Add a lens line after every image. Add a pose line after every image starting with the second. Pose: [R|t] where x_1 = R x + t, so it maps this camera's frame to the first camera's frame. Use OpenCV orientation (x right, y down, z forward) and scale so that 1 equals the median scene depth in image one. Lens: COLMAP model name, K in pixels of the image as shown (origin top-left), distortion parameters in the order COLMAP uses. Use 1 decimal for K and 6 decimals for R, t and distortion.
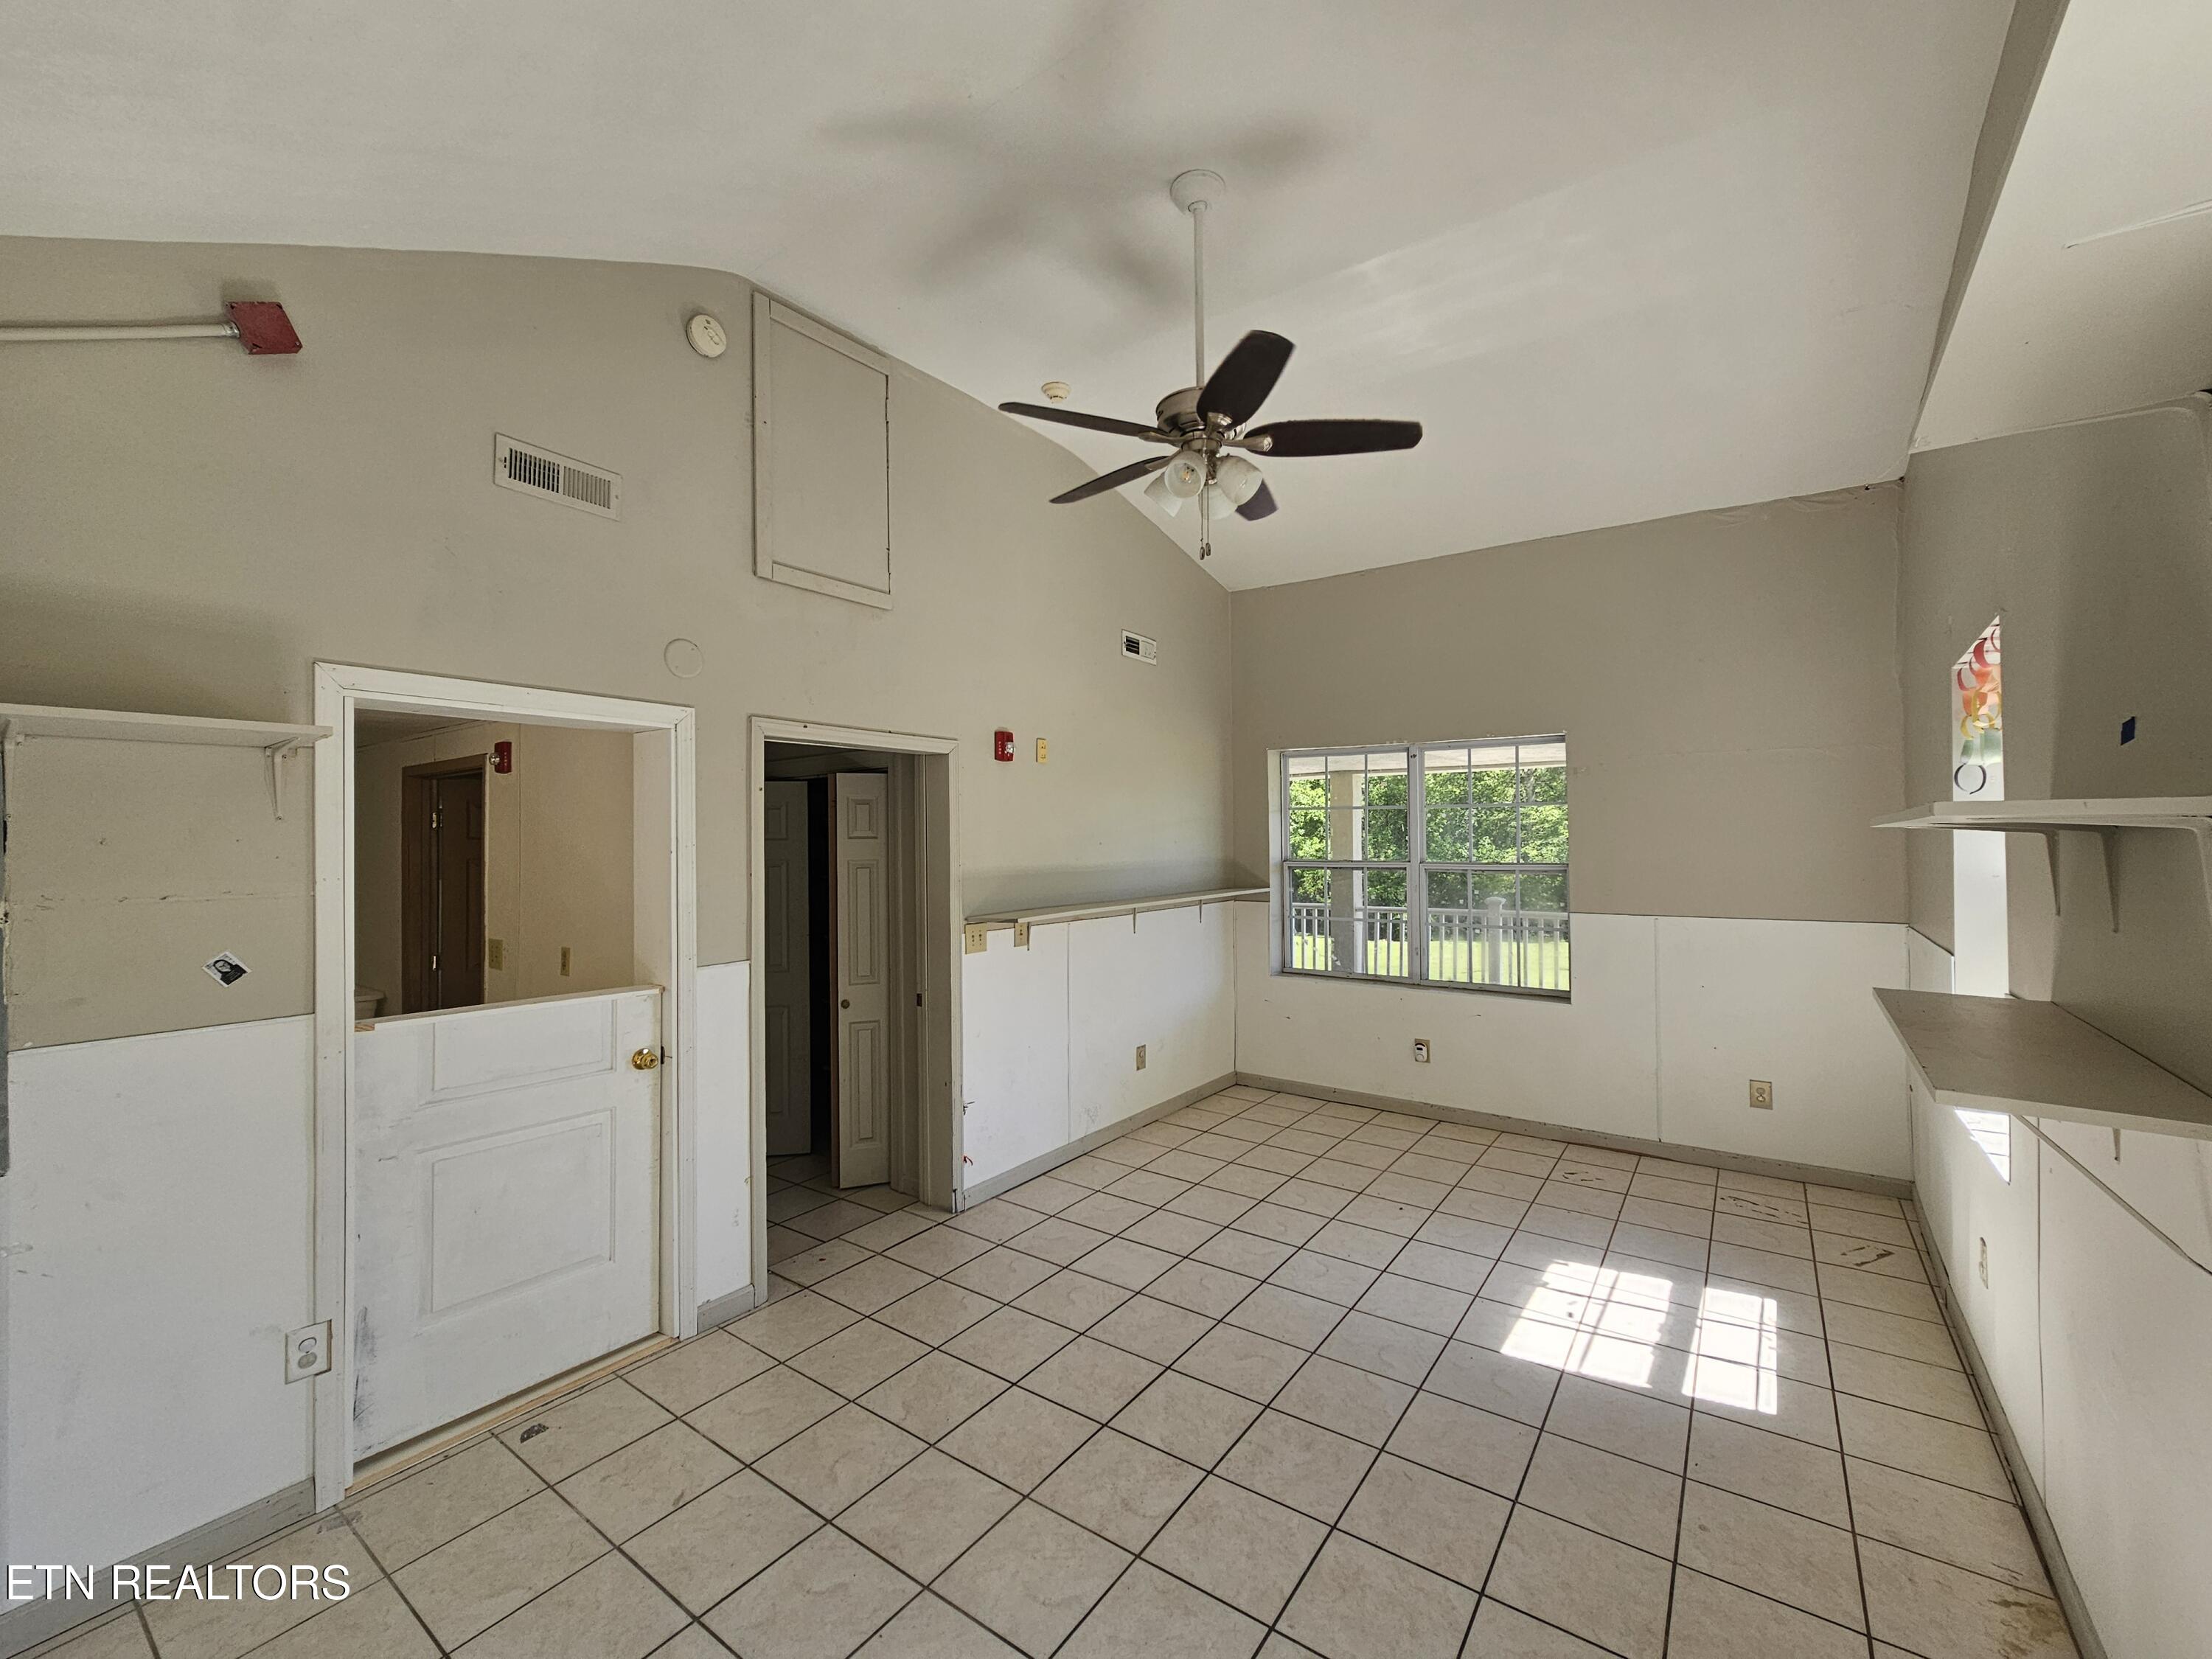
lens RADIAL K [[905.3, 0, 1116.2], [0, 905.3, 819.8], [0, 0, 1]] dist [-0.004676, 0.002288]
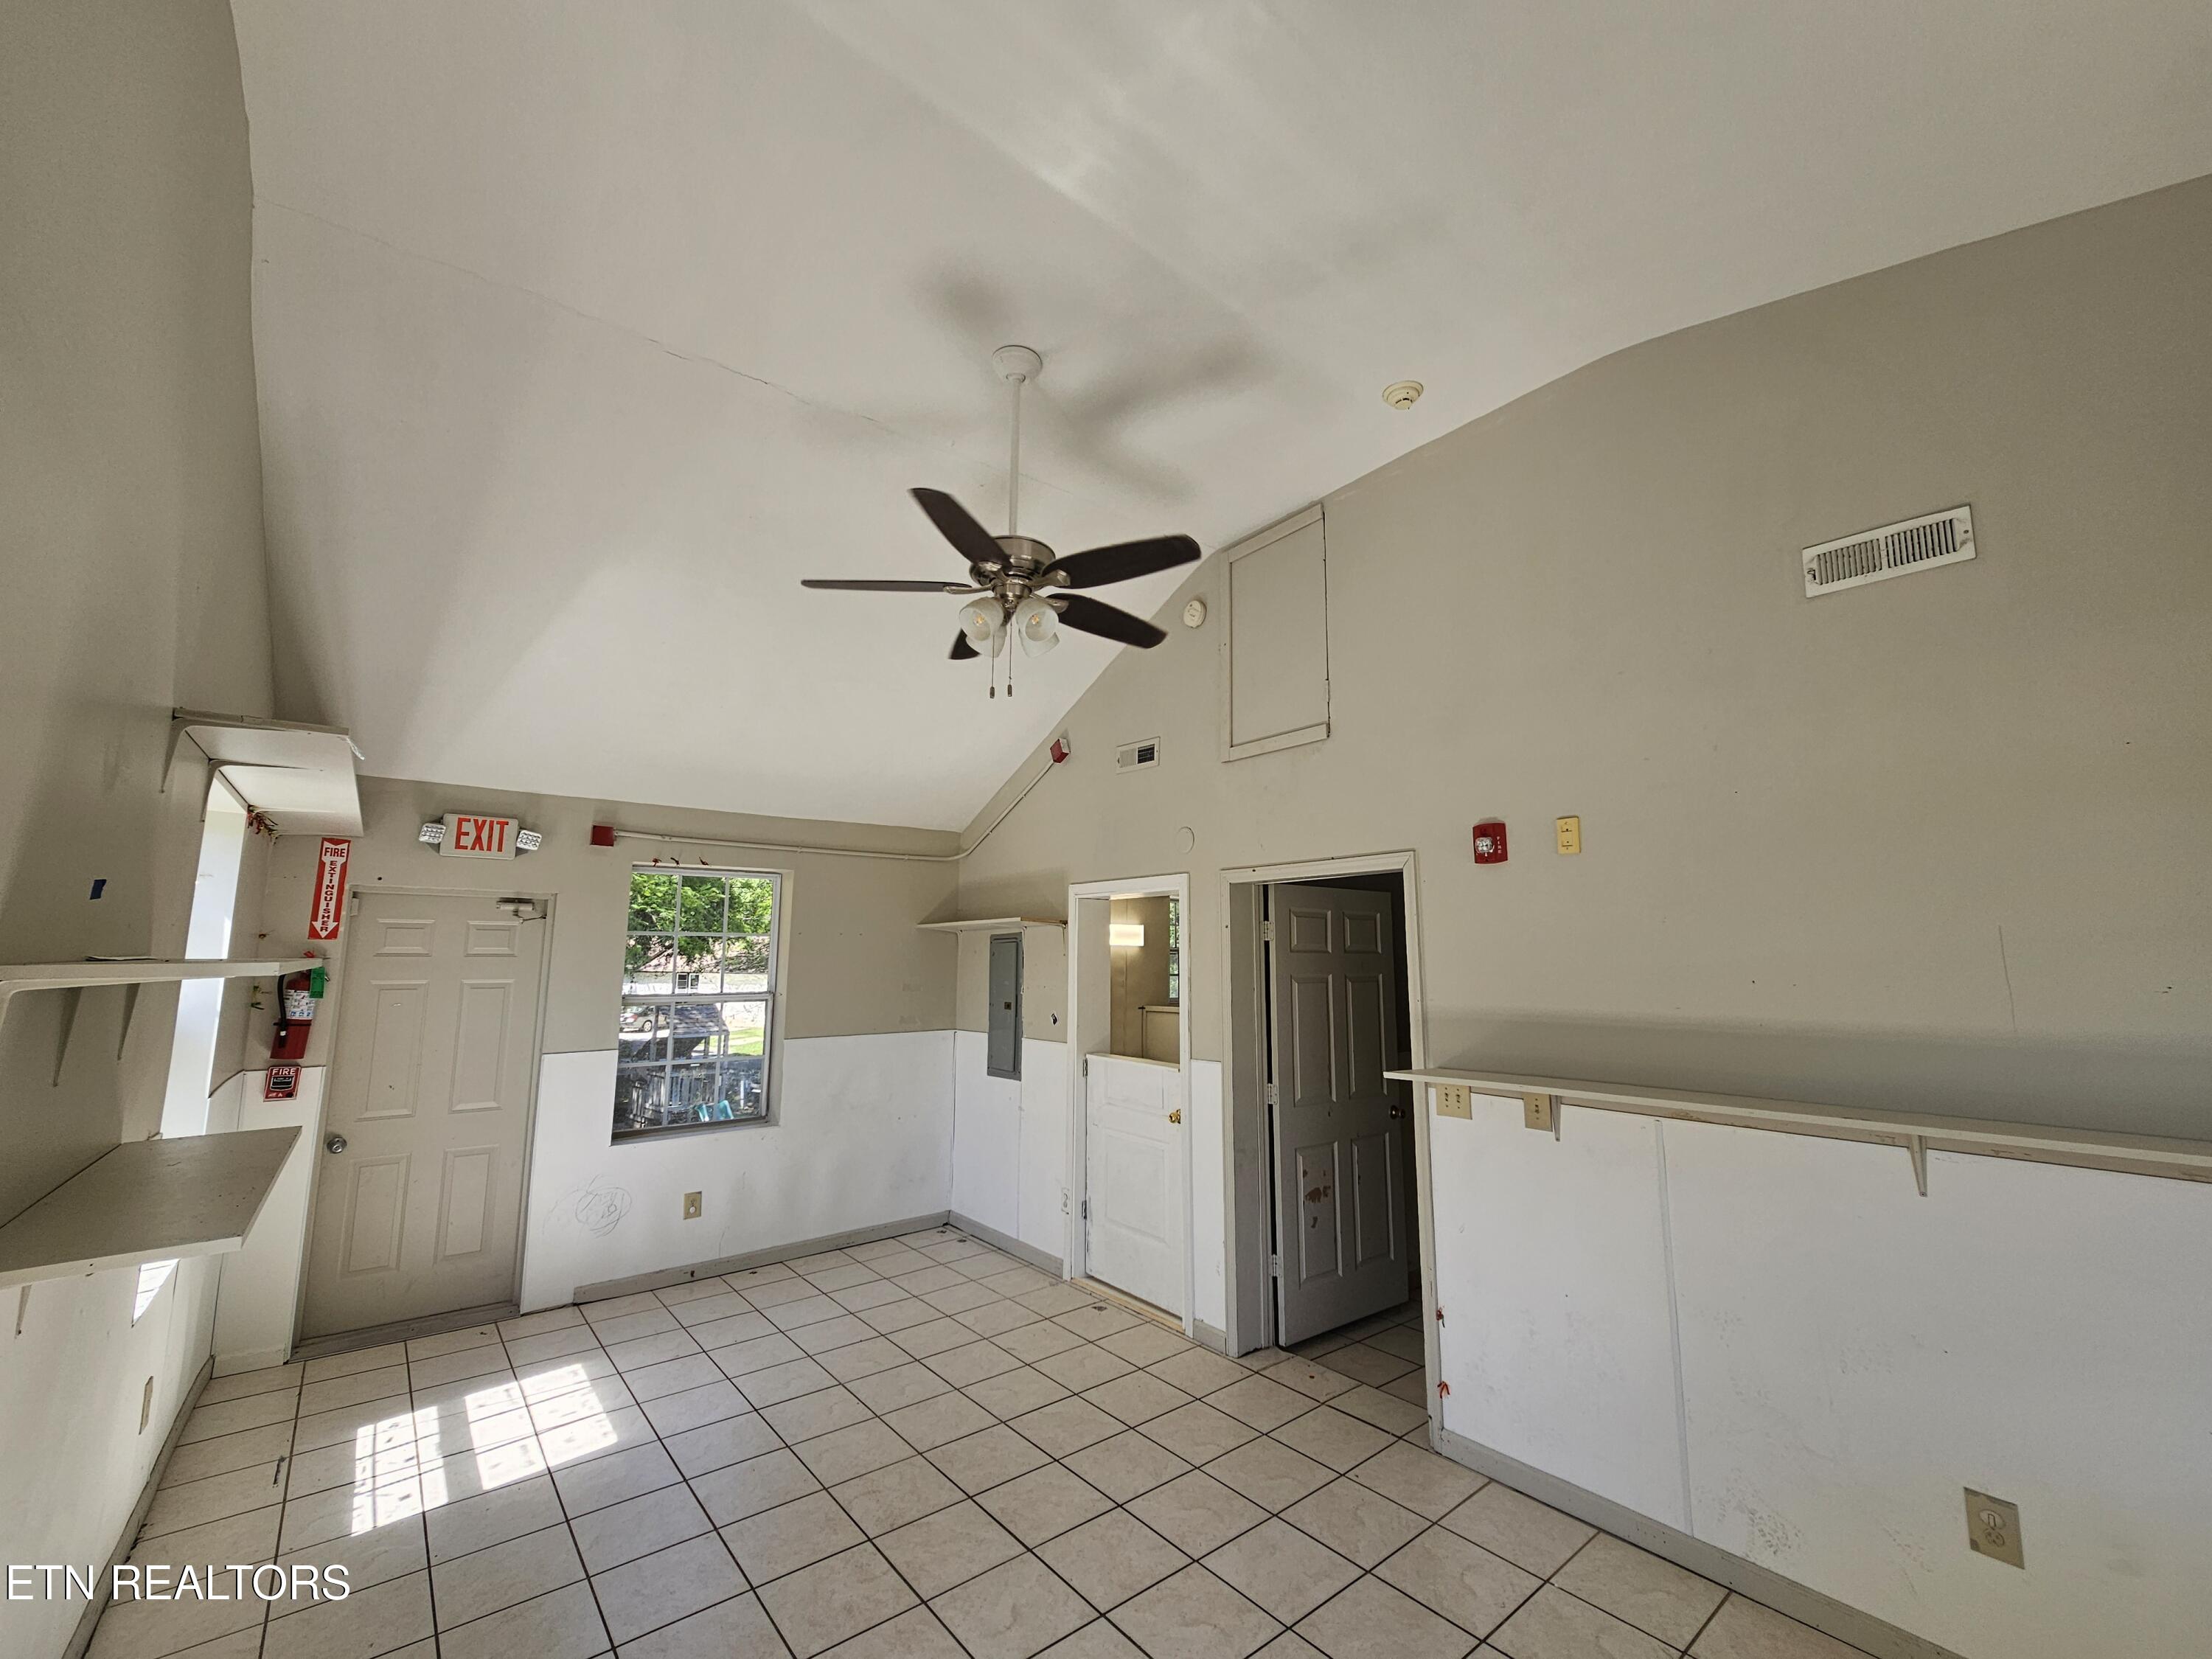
lens RADIAL K [[905.3, 0, 1117.6], [0, 905.3, 840.5], [0, 0, 1]] dist [-0.004676, 0.002288]
pose [[-0.261182, -0.128987, -0.956633, 0.854153], [0.011731, 0.990535, -0.136761, 0.018440], [0.965218, -0.046942, -0.257197, 1.153649]]
